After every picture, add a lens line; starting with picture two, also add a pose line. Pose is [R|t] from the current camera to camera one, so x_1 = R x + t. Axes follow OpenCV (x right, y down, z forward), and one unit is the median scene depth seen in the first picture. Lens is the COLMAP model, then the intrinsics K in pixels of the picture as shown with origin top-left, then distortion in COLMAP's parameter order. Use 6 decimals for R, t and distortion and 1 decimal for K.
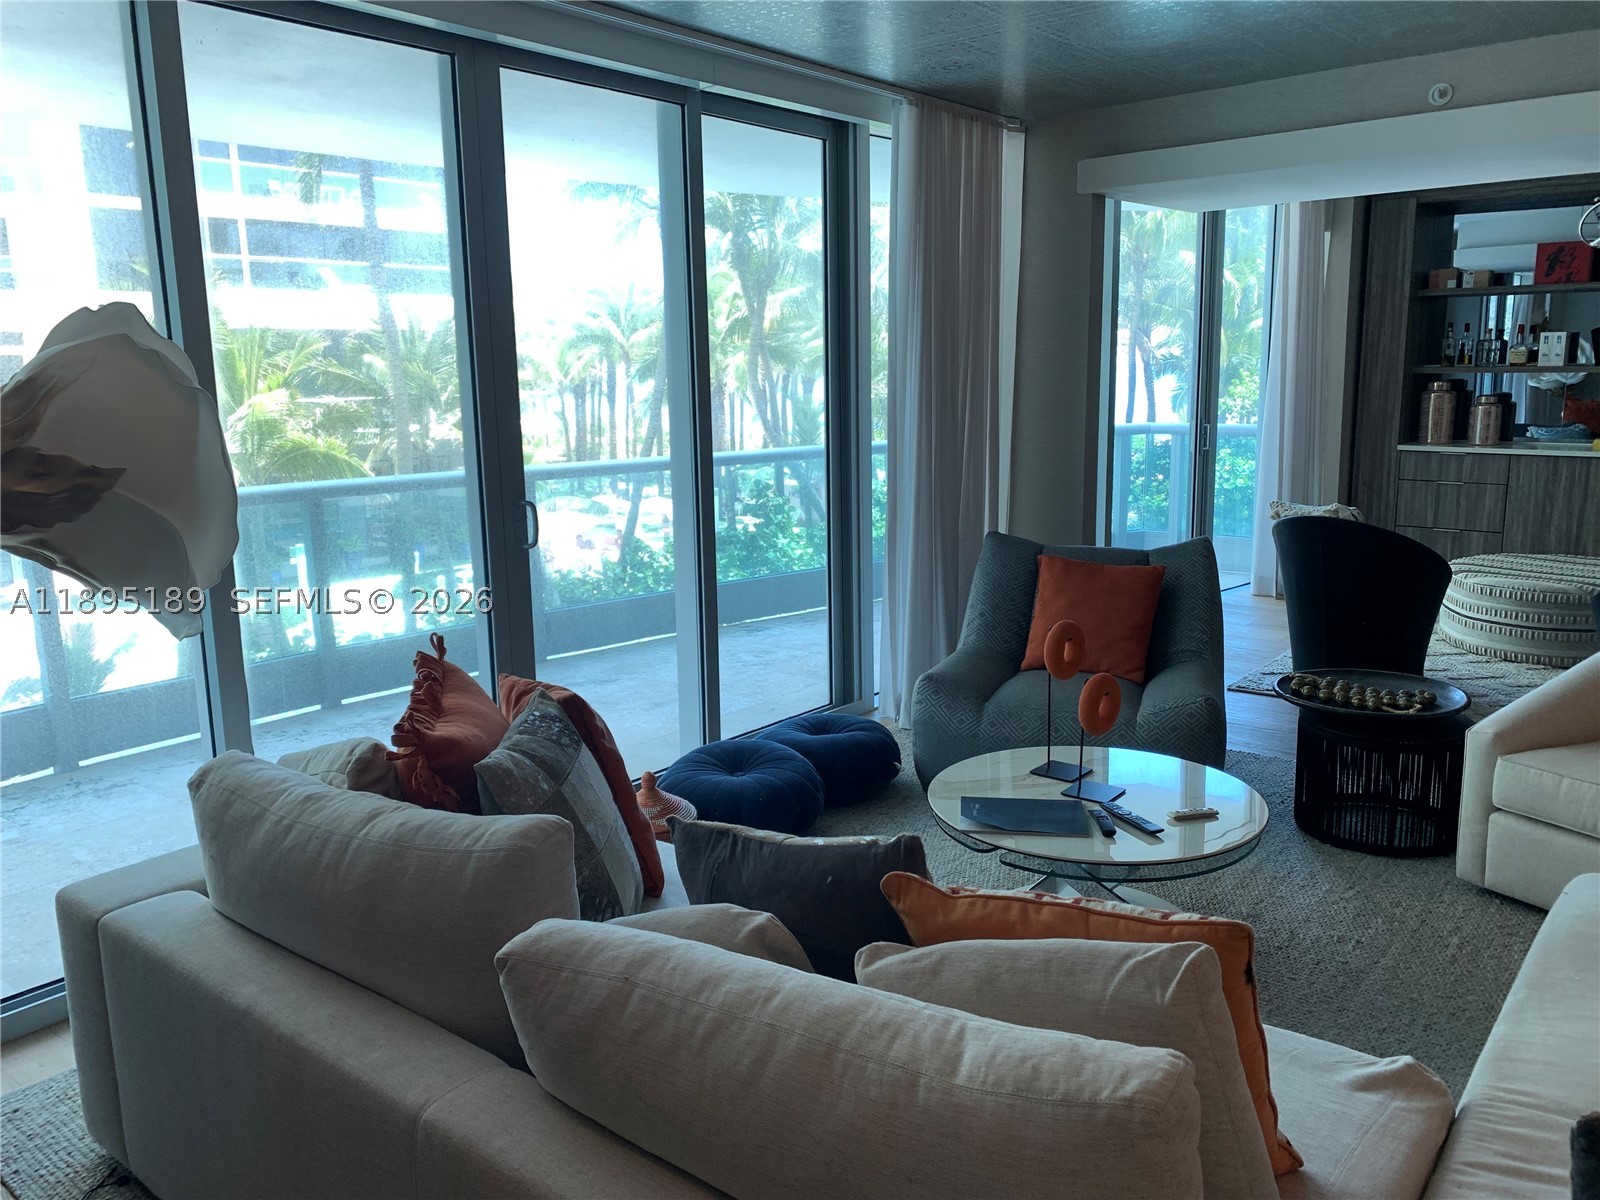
lens RADIAL K [[1223.1, 0, 793.5], [0, 1223.1, 578.6], [0, 0, 1]] dist [0.034992, -0.036860]
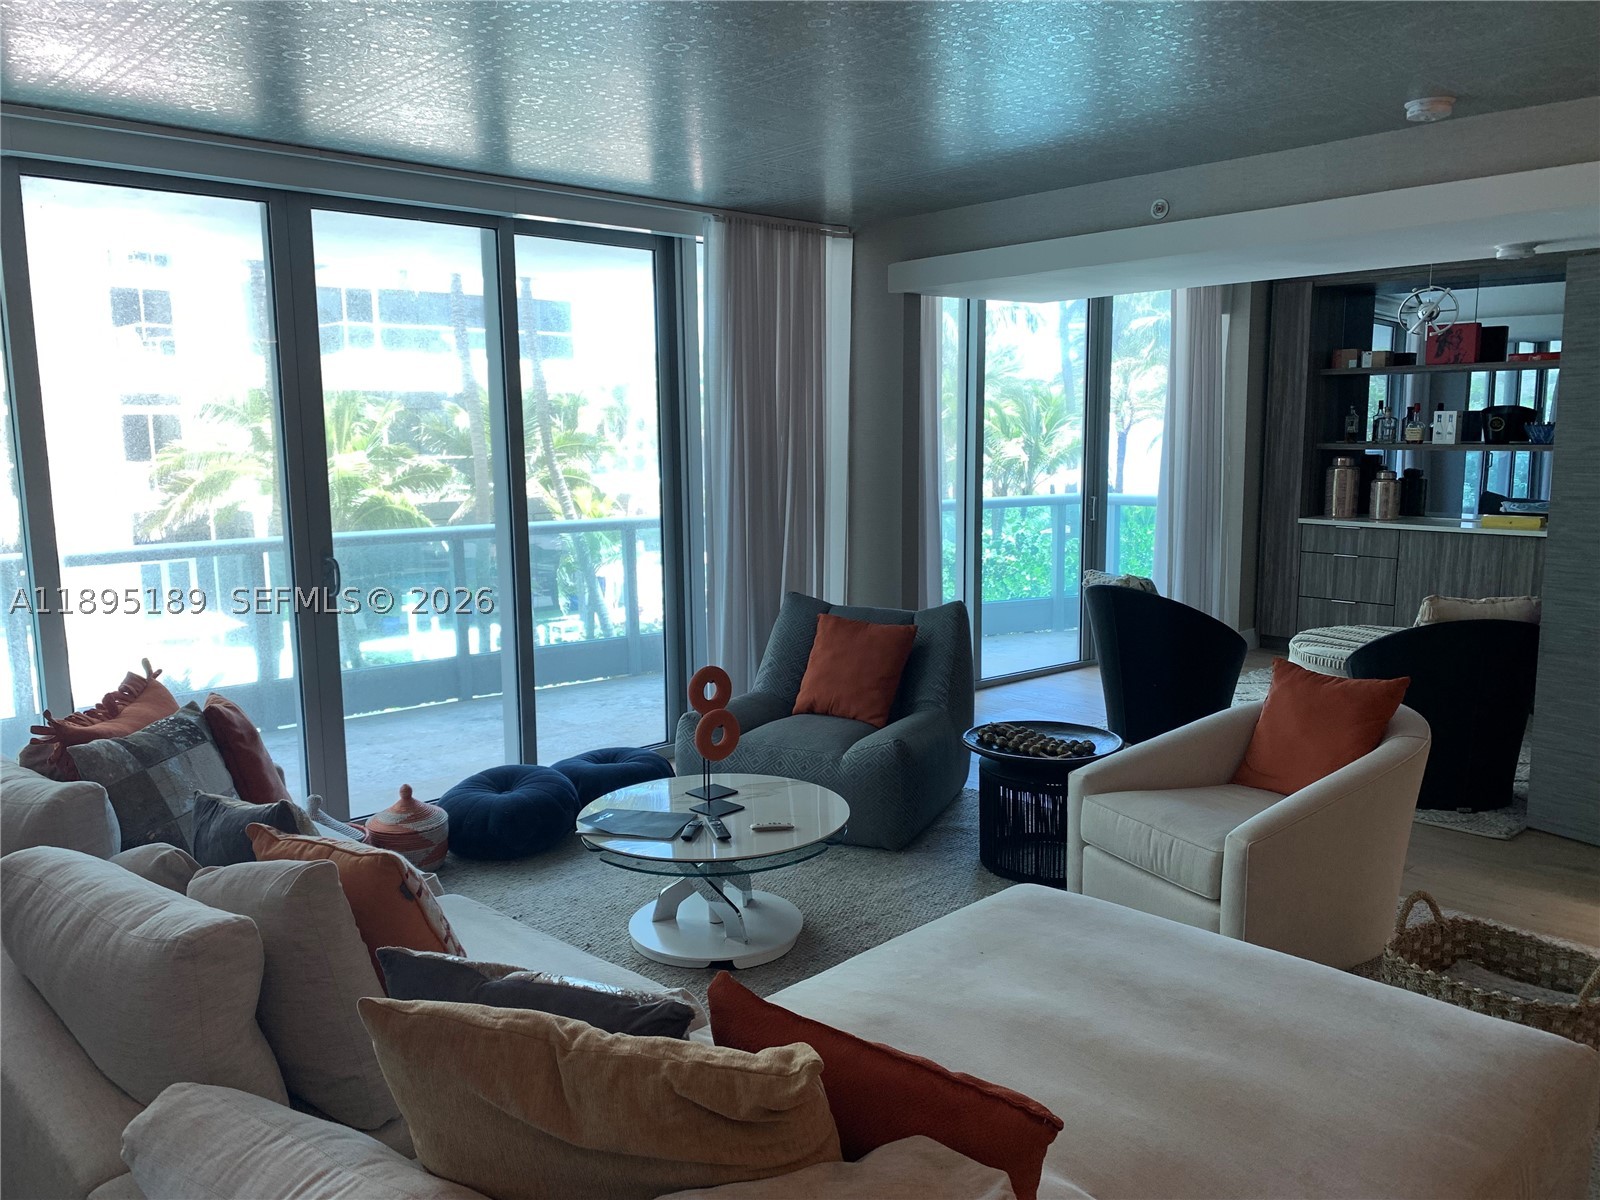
lens RADIAL K [[1223.1, 0, 775.4], [0, 1223.1, 606.3], [0, 0, 1]] dist [0.034992, -0.036860]
pose [[0.992274, 0.022449, -0.122017, 0.197766], [-0.025501, 0.999398, -0.023511, 0.000941], [0.121416, 0.026440, 0.992250, -0.084238]]
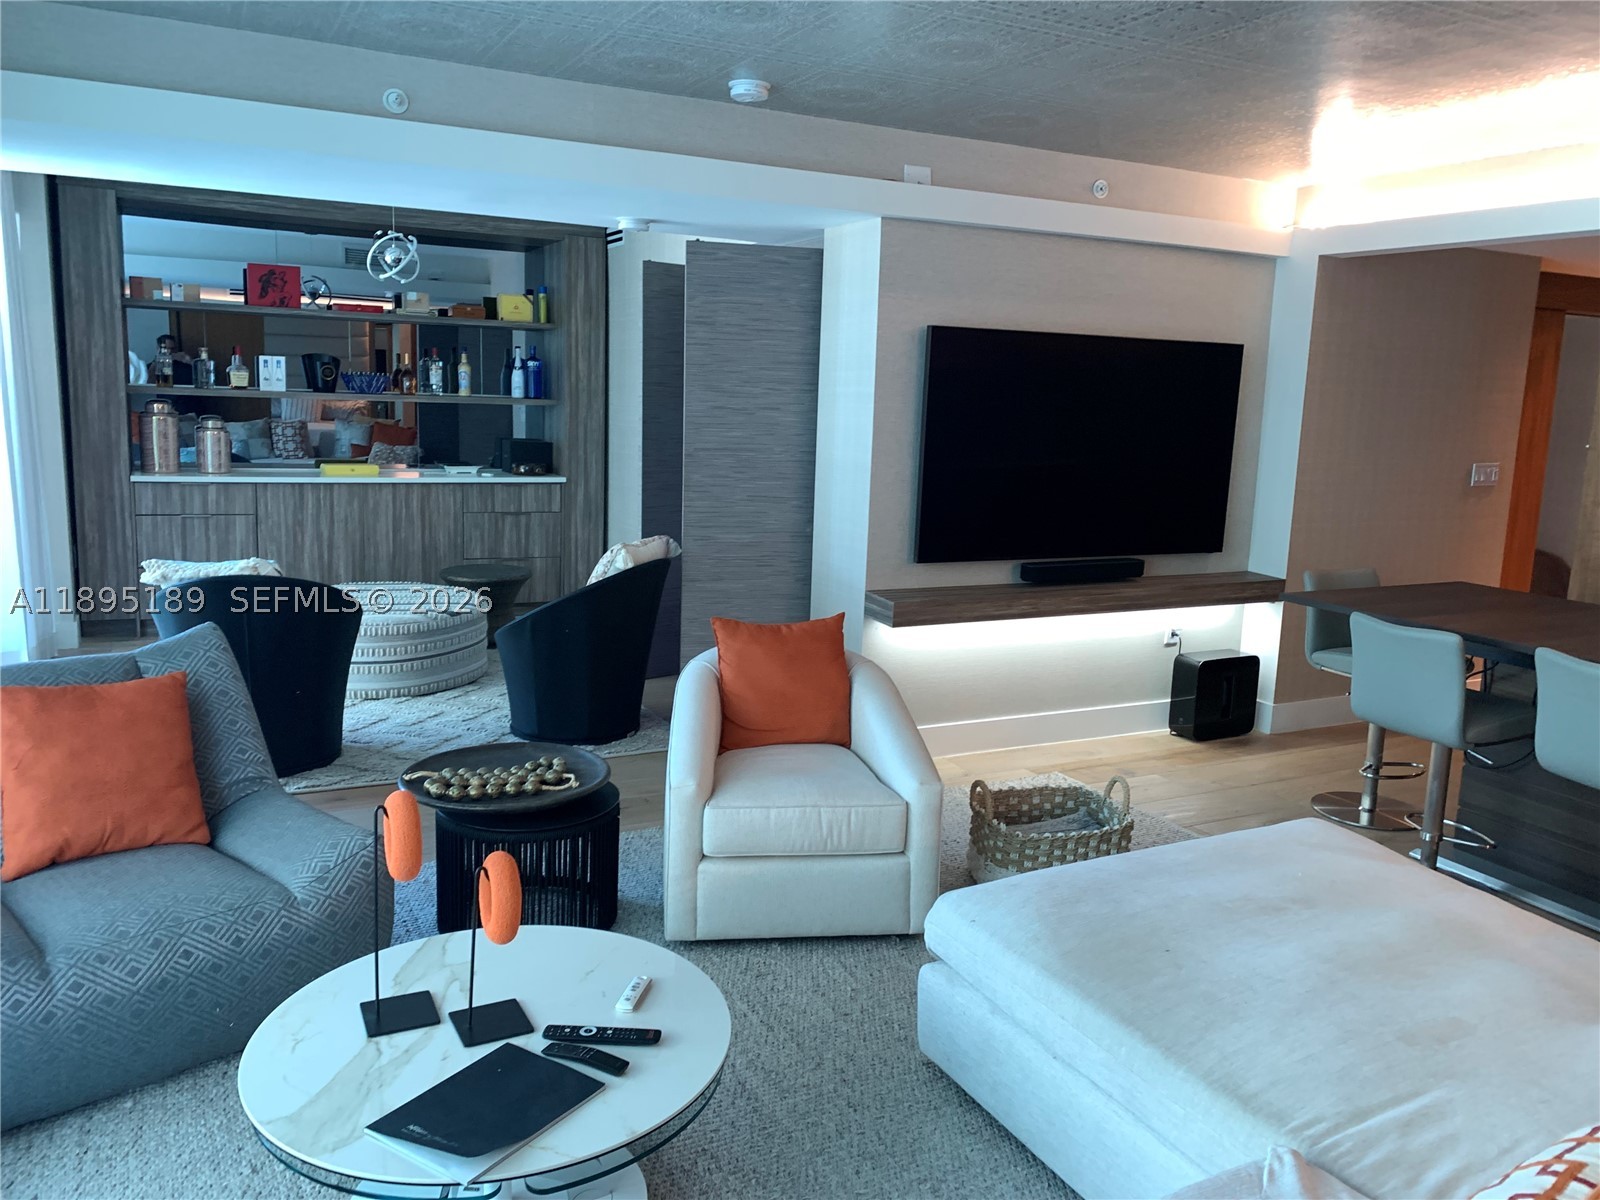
lens RADIAL K [[1223.1, 0, 825.1], [0, 1223.1, 589.0], [0, 0, 1]] dist [0.034992, -0.036860]
pose [[0.384367, -0.120689, 0.915257, -0.134067], [0.115987, 0.989875, 0.081819, -0.047911], [-0.915865, 0.074709, 0.394474, 0.236107]]
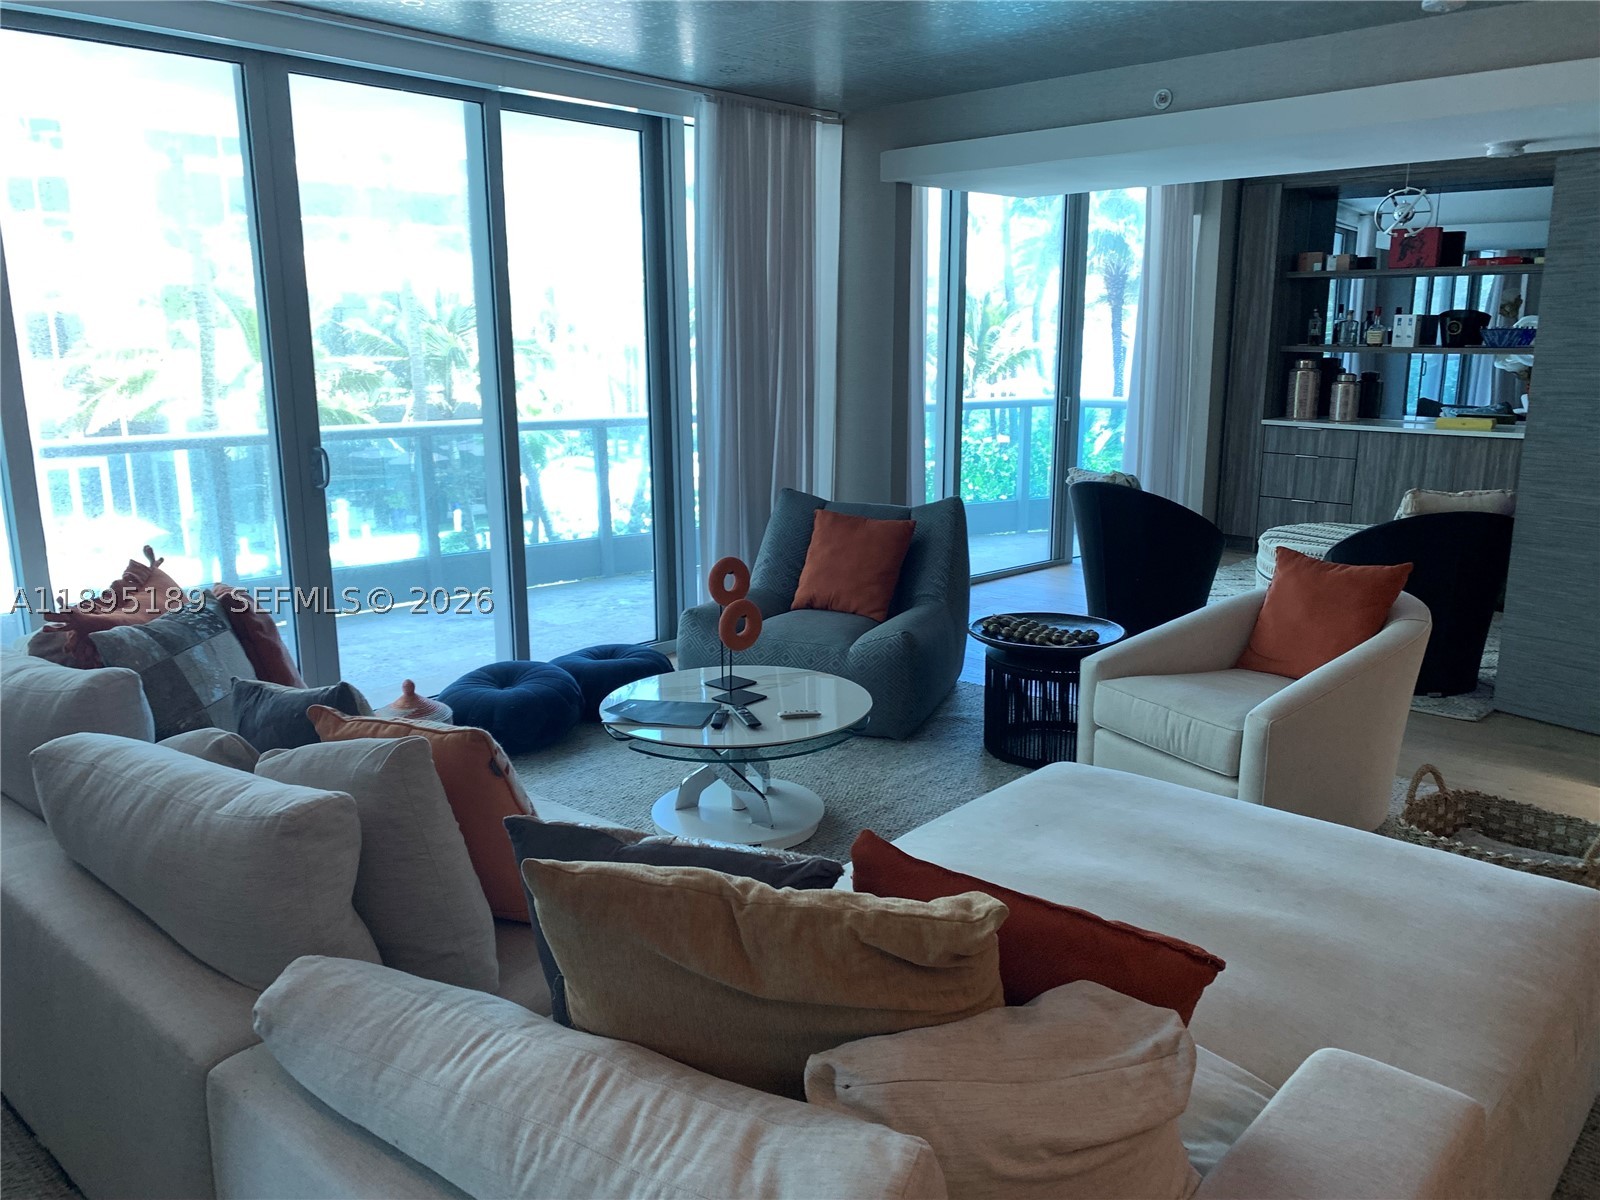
lens RADIAL K [[1223.1, 0, 803.8], [0, 1223.1, 594.0], [0, 0, 1]] dist [0.034992, -0.036860]
pose [[0.998766, 0.024893, -0.042979, 0.159239], [-0.023272, 0.999014, 0.037802, 0.011136], [0.043878, -0.036755, 0.998361, -0.083871]]
